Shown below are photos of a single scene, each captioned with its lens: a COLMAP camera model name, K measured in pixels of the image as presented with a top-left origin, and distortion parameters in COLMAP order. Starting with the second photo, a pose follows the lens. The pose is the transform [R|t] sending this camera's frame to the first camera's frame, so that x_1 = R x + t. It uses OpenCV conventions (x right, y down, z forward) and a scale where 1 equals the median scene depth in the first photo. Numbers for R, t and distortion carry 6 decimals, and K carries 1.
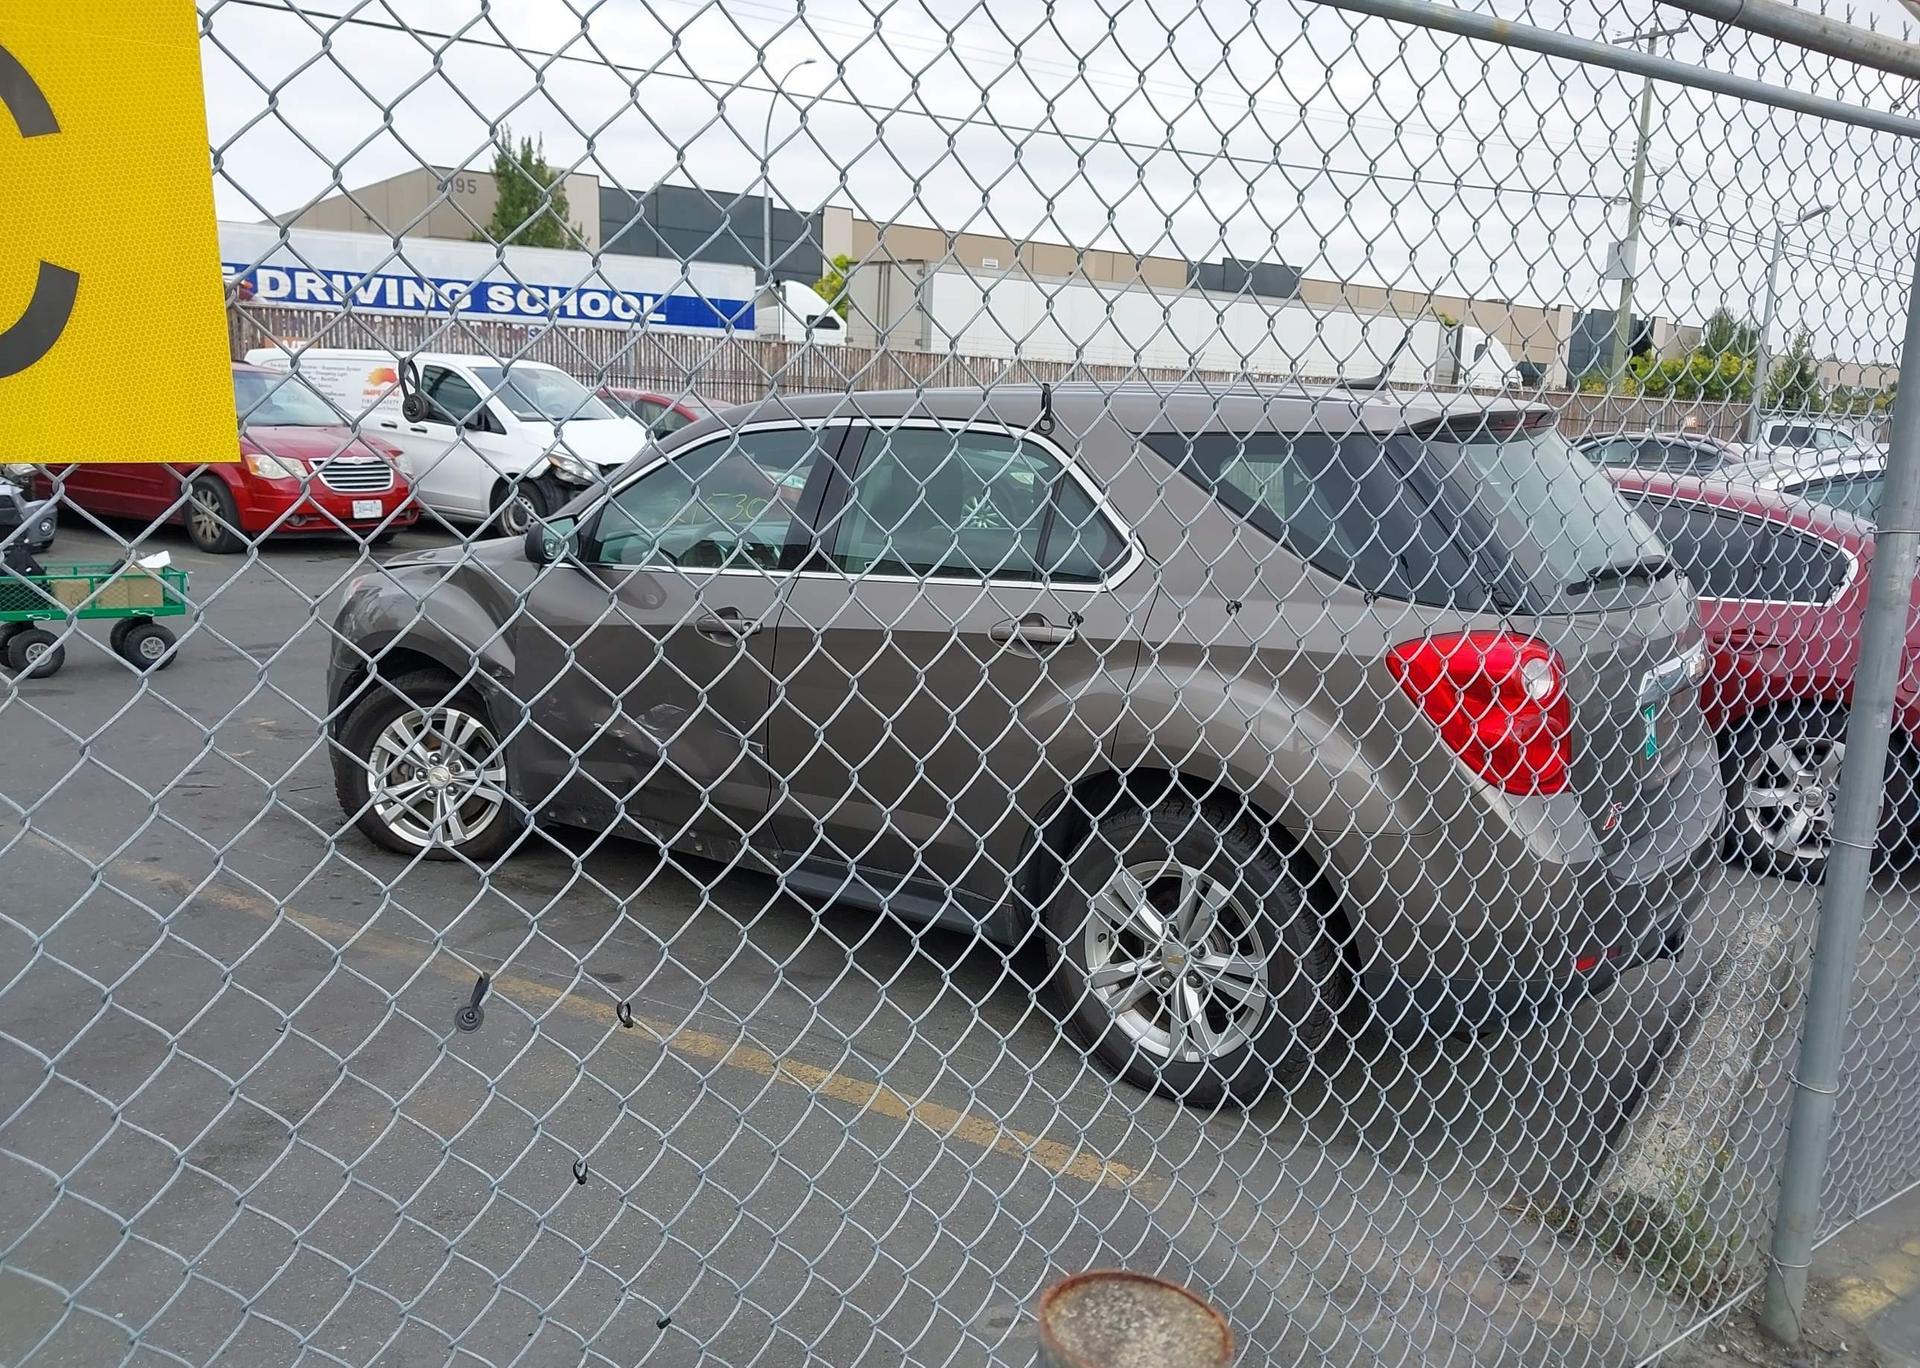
lens RADIAL K [[1534.3, 0, 999.8], [0, 1534.3, 701.6], [0, 0, 1]] dist [0.182451, -0.227809]
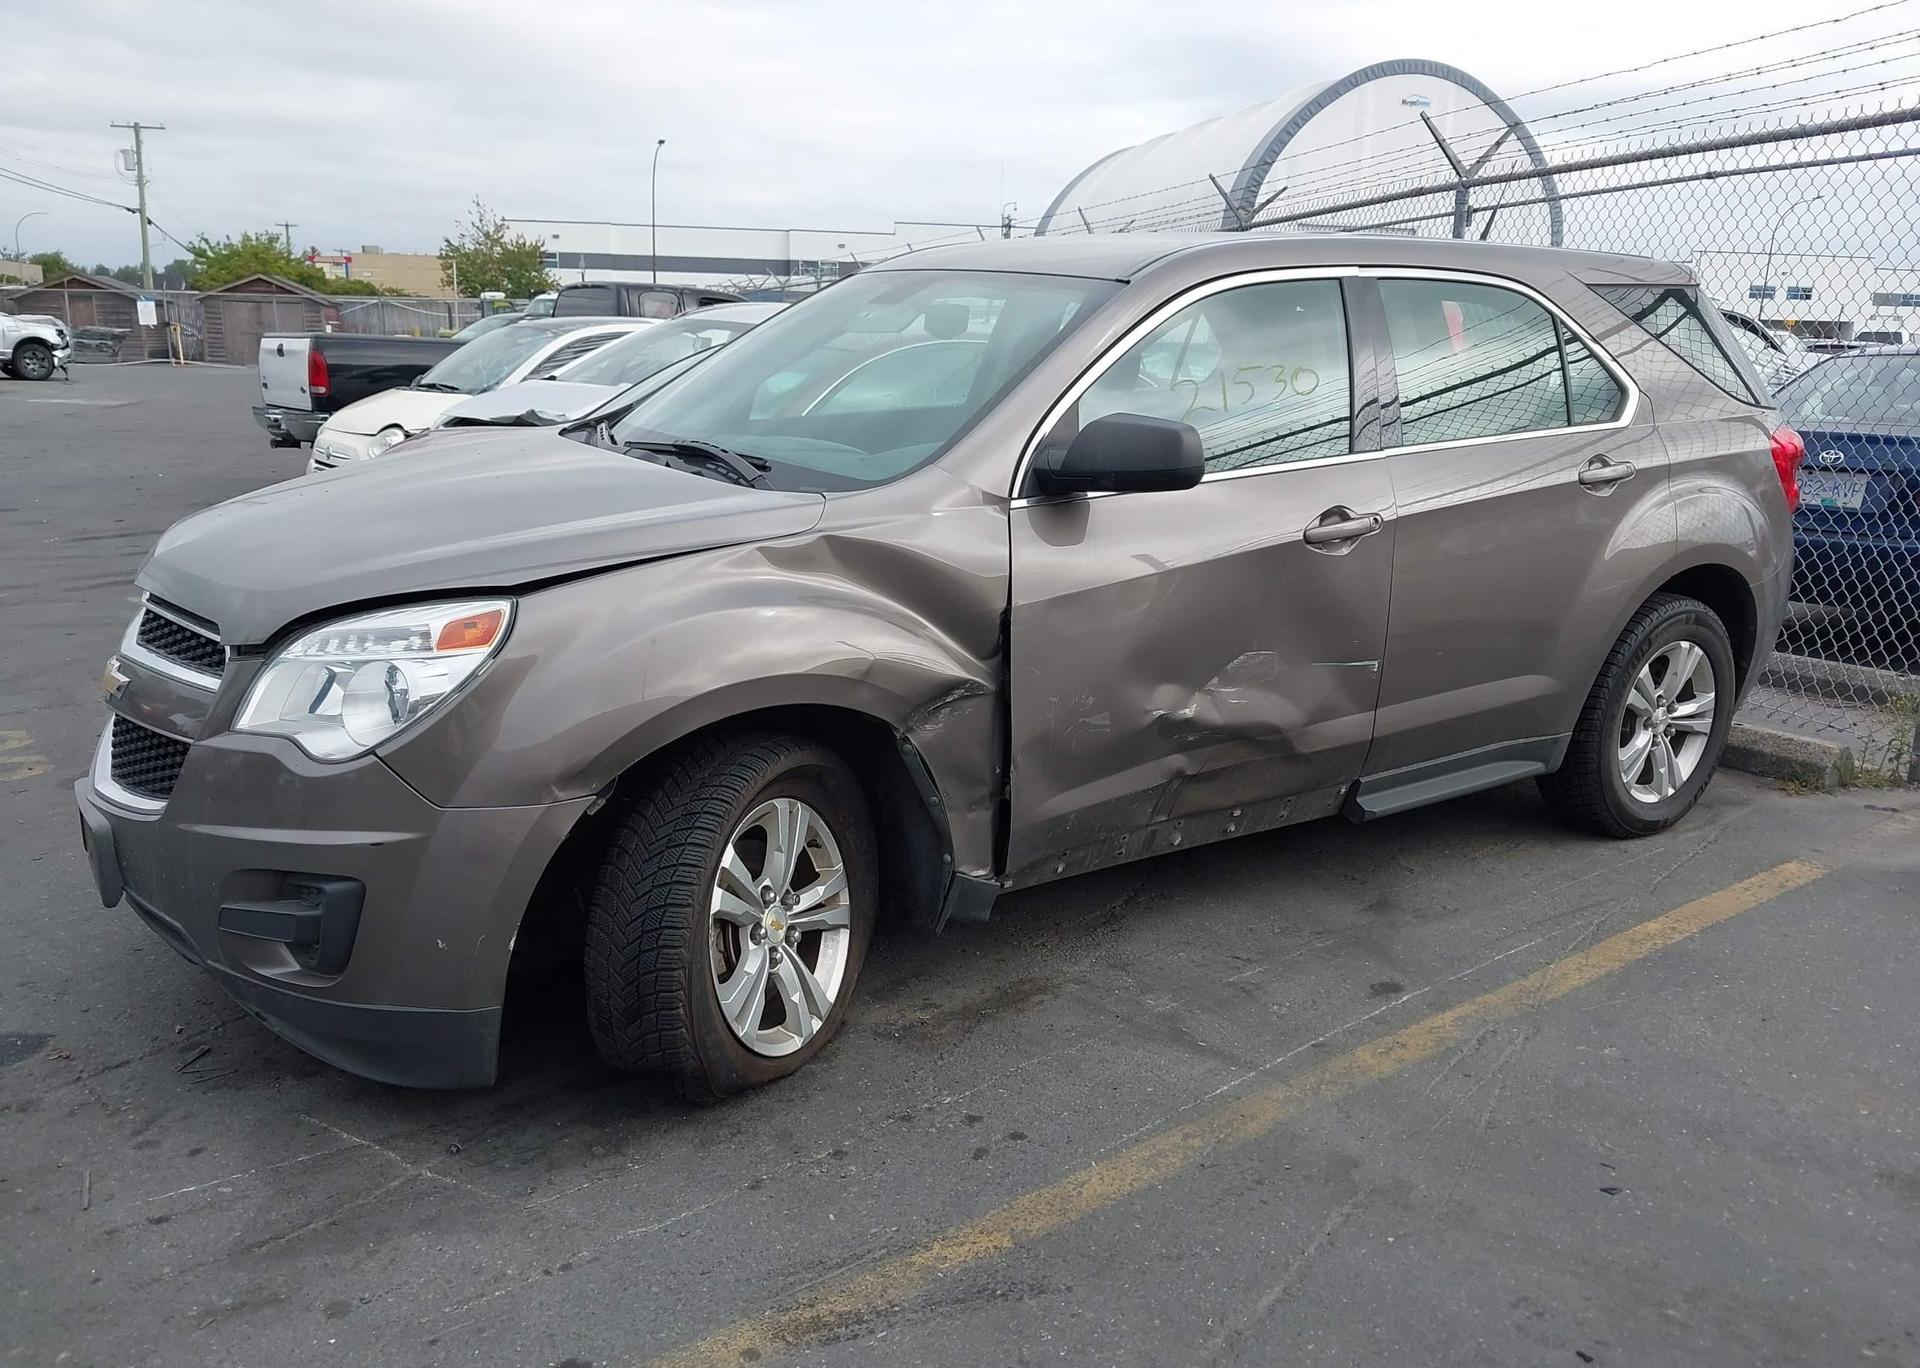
lens RADIAL K [[1534.3, 0, 999.8], [0, 1534.3, 701.6], [0, 0, 1]] dist [0.182451, -0.227809]
pose [[0.336860, -0.241724, 0.909997, -1.098835], [0.171889, 0.966030, 0.192979, -0.164827], [-0.925732, 0.091412, 0.366966, 0.955945]]
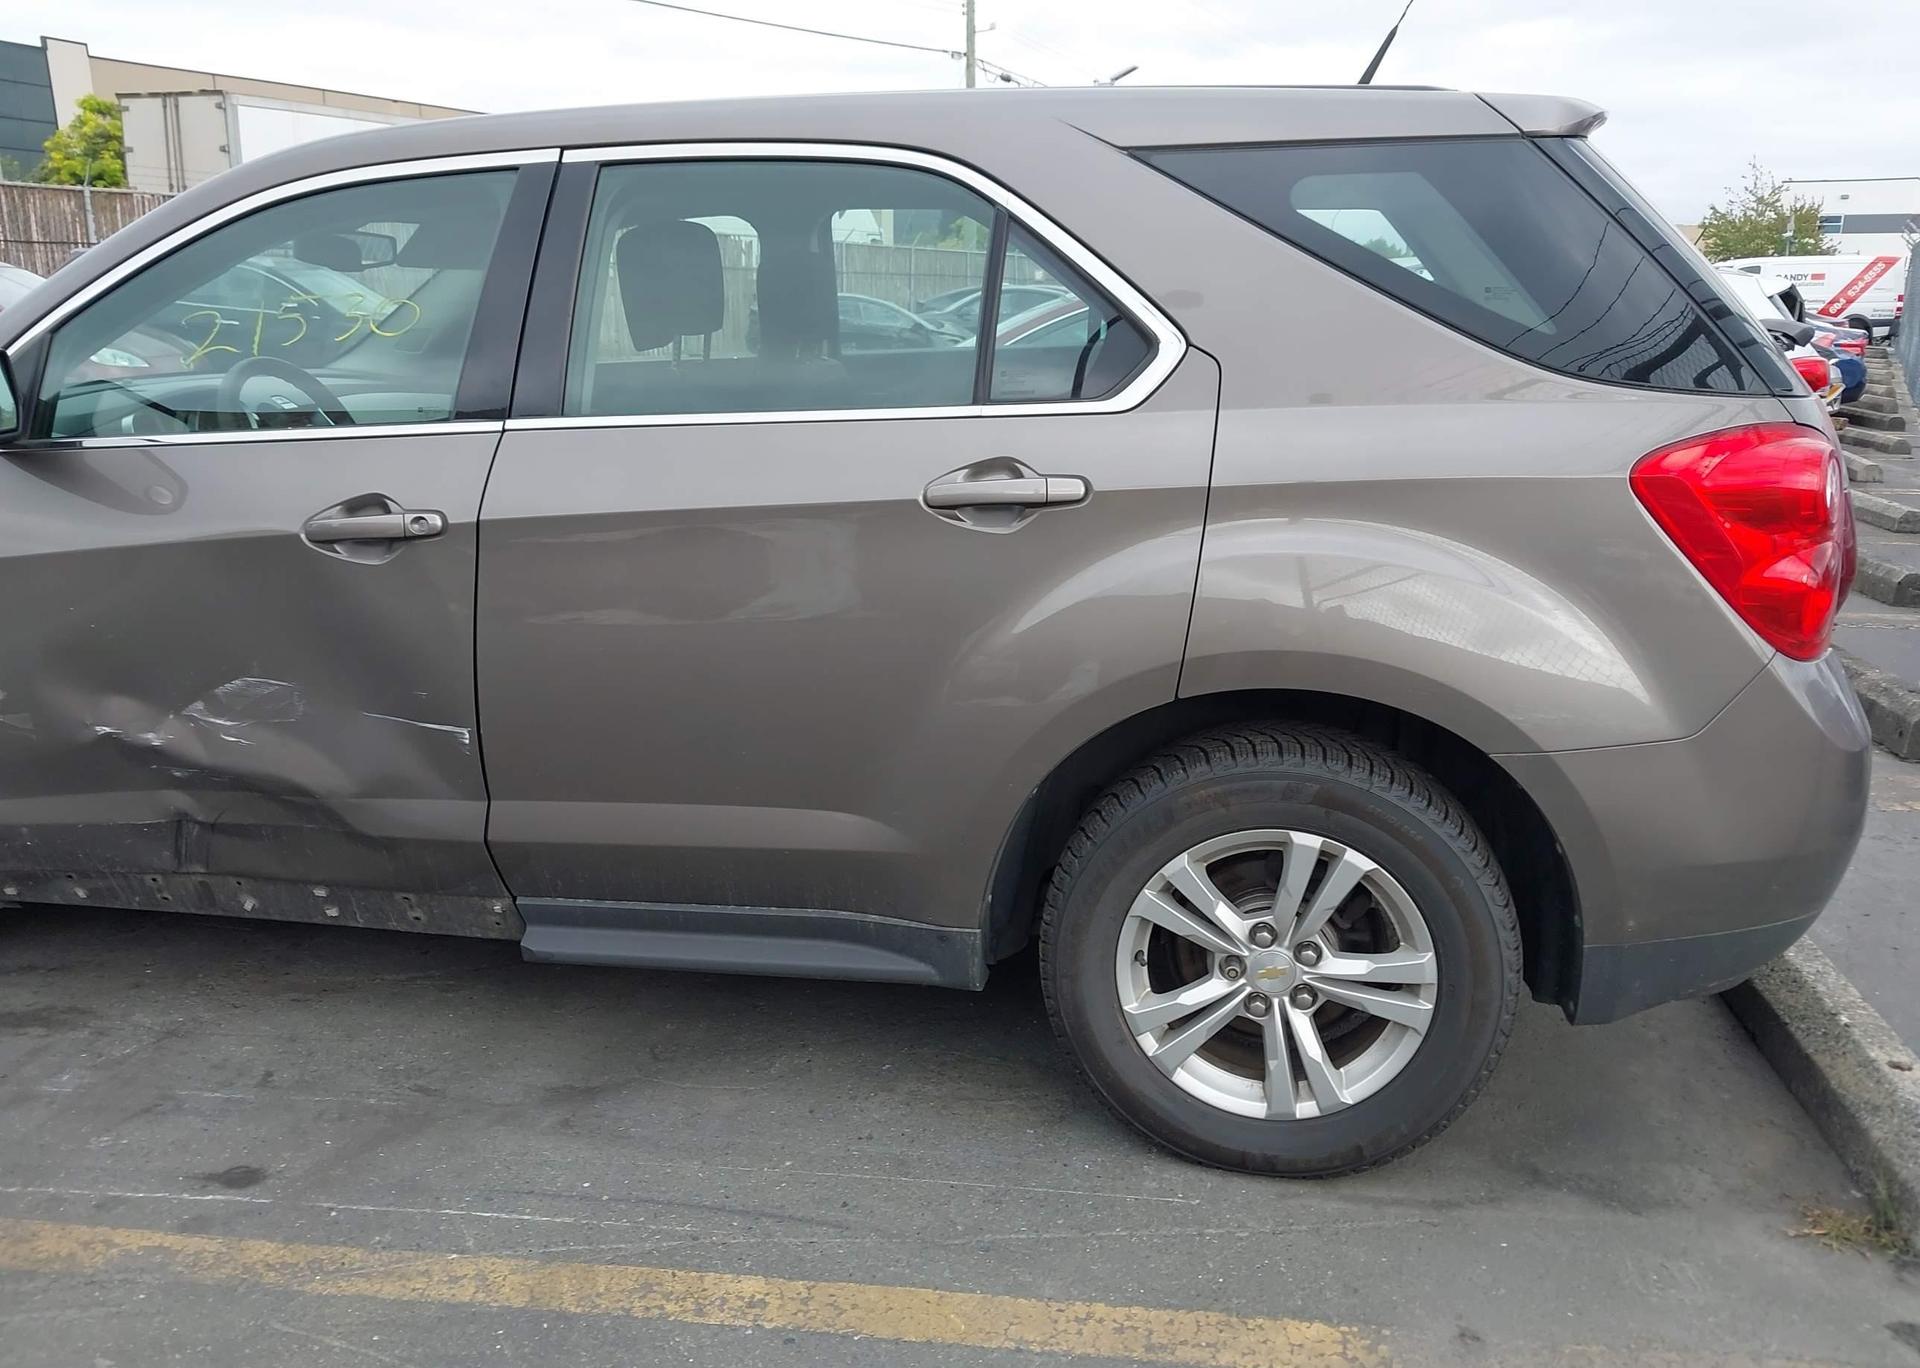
lens RADIAL K [[1540.4, 0, 996.4], [0, 1540.4, 705.9], [0, 0, 1]] dist [0.117259, -0.226612]
pose [[0.912811, -0.130873, 0.386845, -0.215540], [0.100199, 0.990078, 0.098519, -0.019767], [-0.395900, -0.051168, 0.916867, 0.417633]]
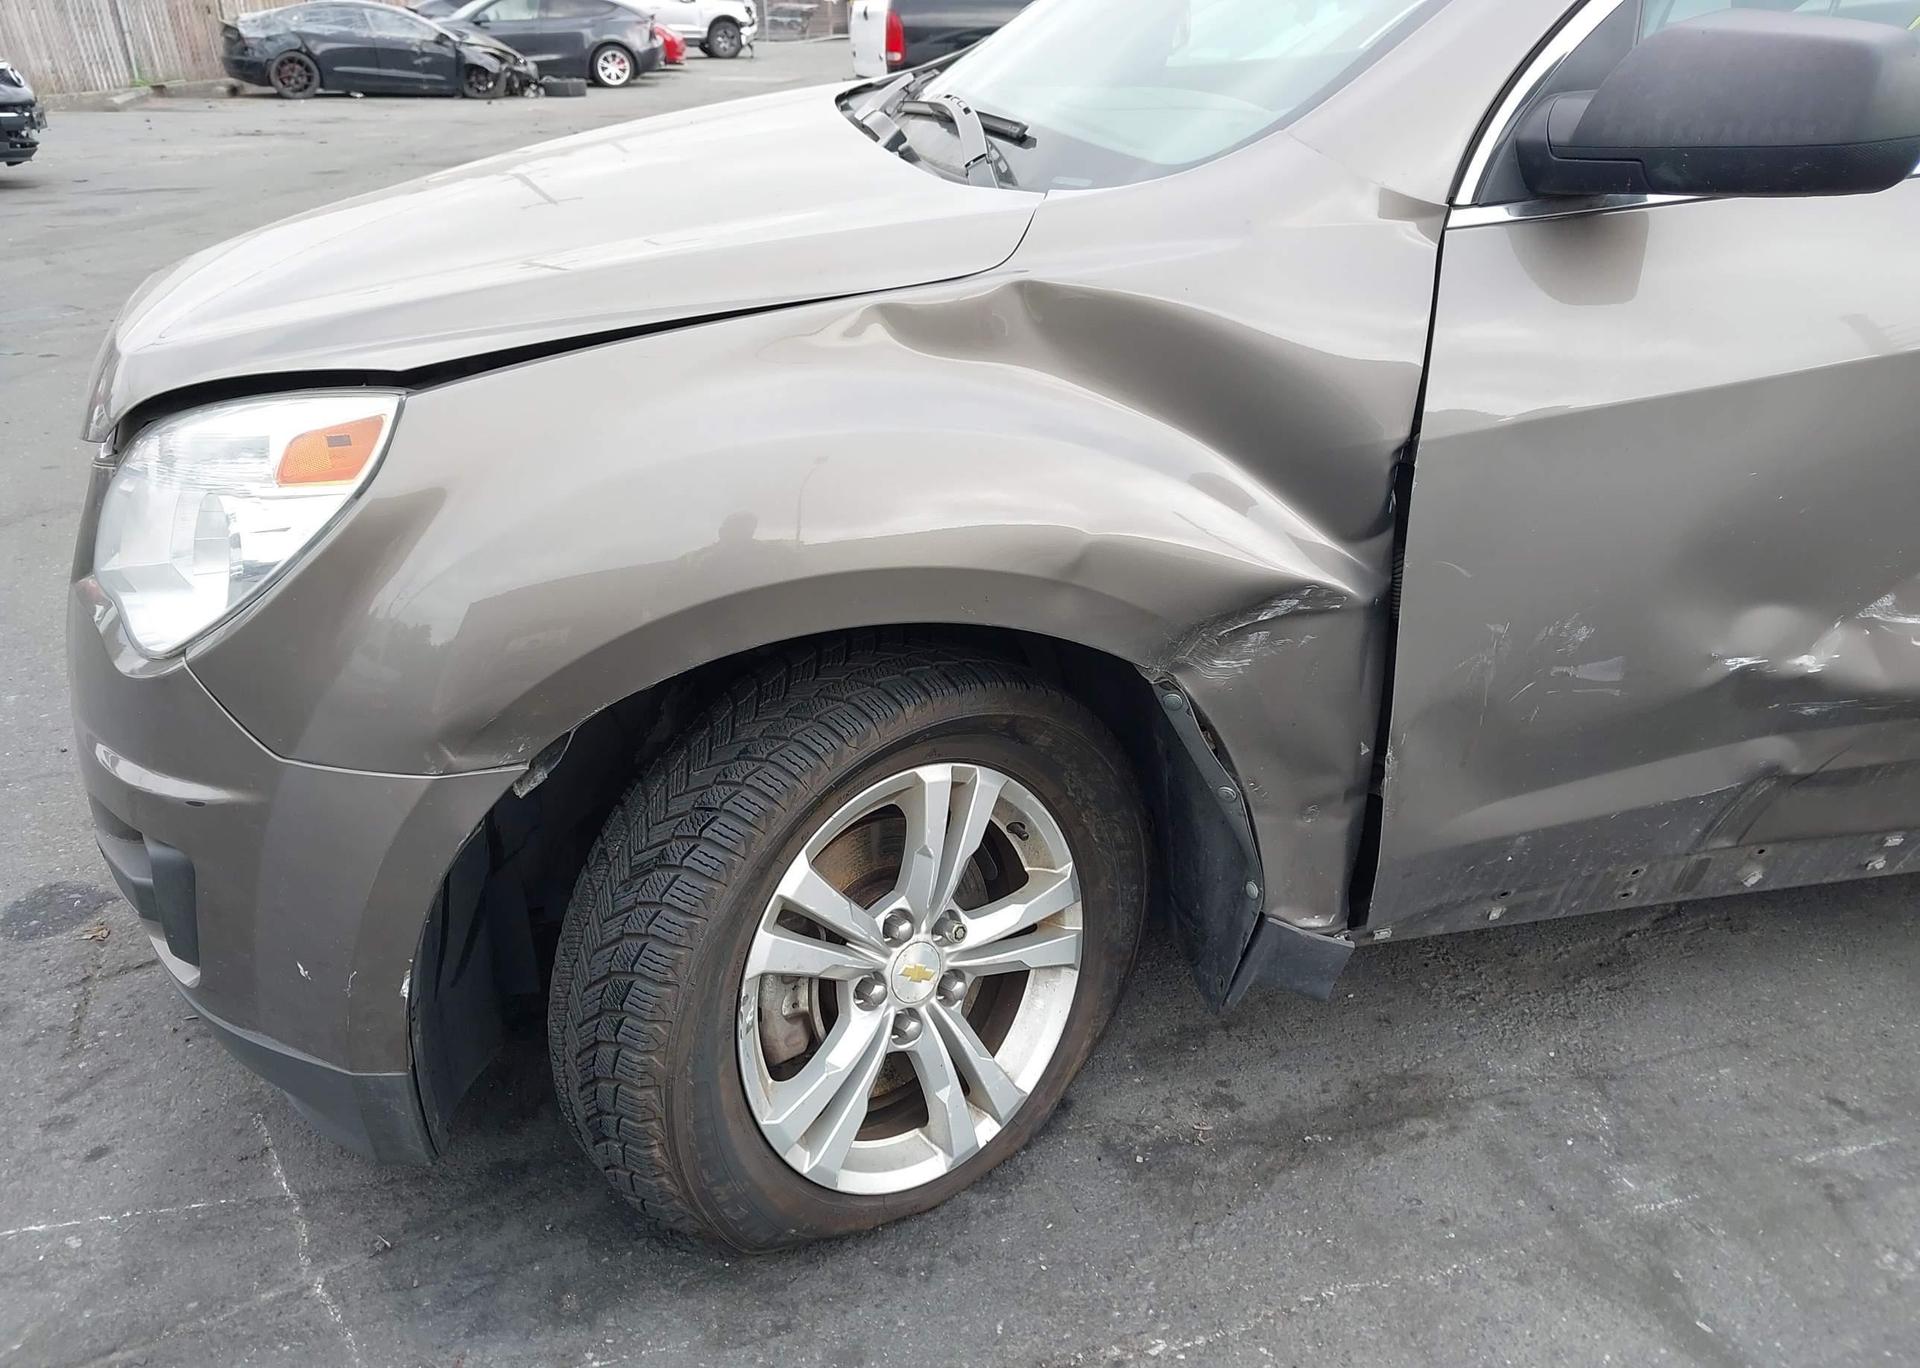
lens RADIAL K [[1559.5, 0, 965.8], [0, 1559.5, 723.8], [0, 0, 1]] dist [0.009277, 0.000134]
pose [[0.698508, -0.343711, 0.627653, -0.722656], [0.174577, 0.932446, 0.316335, -0.135999], [-0.693980, -0.111389, 0.711325, 1.027468]]
